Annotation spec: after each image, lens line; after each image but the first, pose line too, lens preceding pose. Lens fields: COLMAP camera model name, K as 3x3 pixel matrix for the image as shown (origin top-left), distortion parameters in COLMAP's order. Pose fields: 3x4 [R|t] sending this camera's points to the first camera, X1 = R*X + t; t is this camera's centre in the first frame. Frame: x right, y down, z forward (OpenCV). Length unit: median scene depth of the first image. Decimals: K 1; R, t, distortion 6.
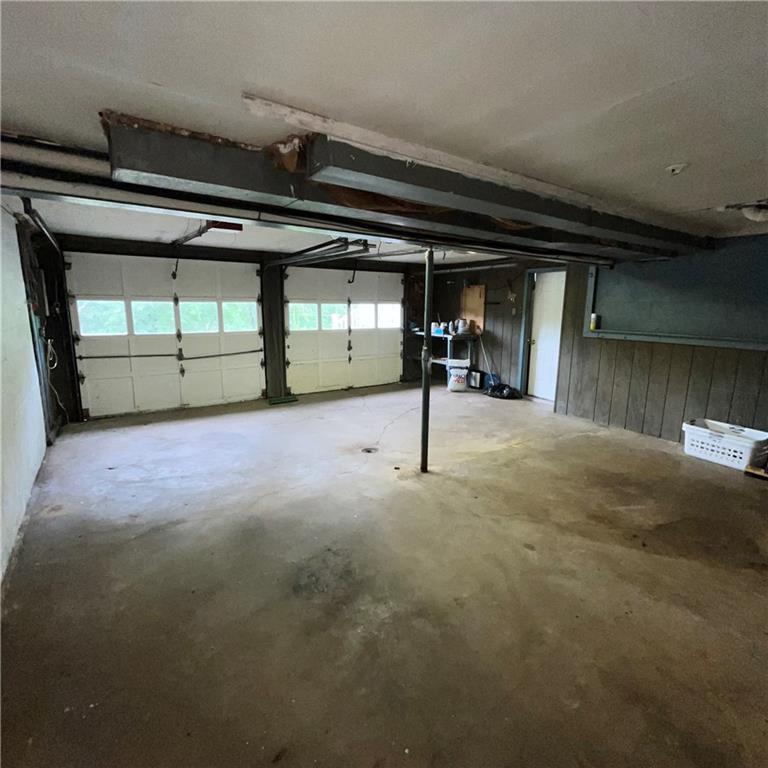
lens RADIAL K [[412.8, 0, 382.7], [0, 412.8, 380.7], [0, 0, 1]] dist [0.000822, -0.002288]
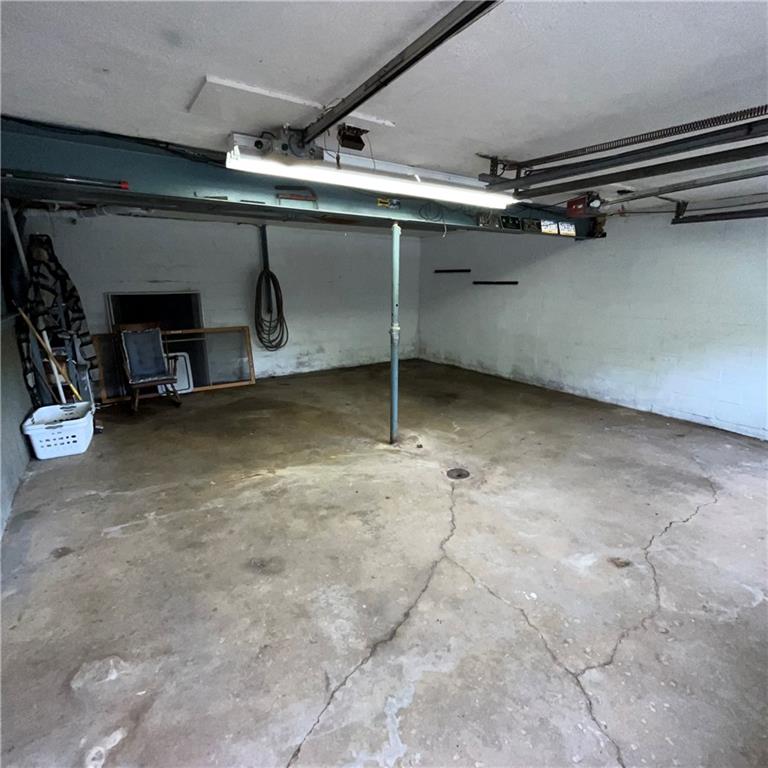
lens RADIAL K [[412.8, 0, 382.7], [0, 412.8, 380.7], [0, 0, 1]] dist [0.000822, -0.002288]
pose [[-0.999895, -0.014346, 0.001860, 0.119014], [-0.012310, 0.911361, 0.411424, -0.325236], [-0.007597, 0.411358, -0.911442, 1.752978]]
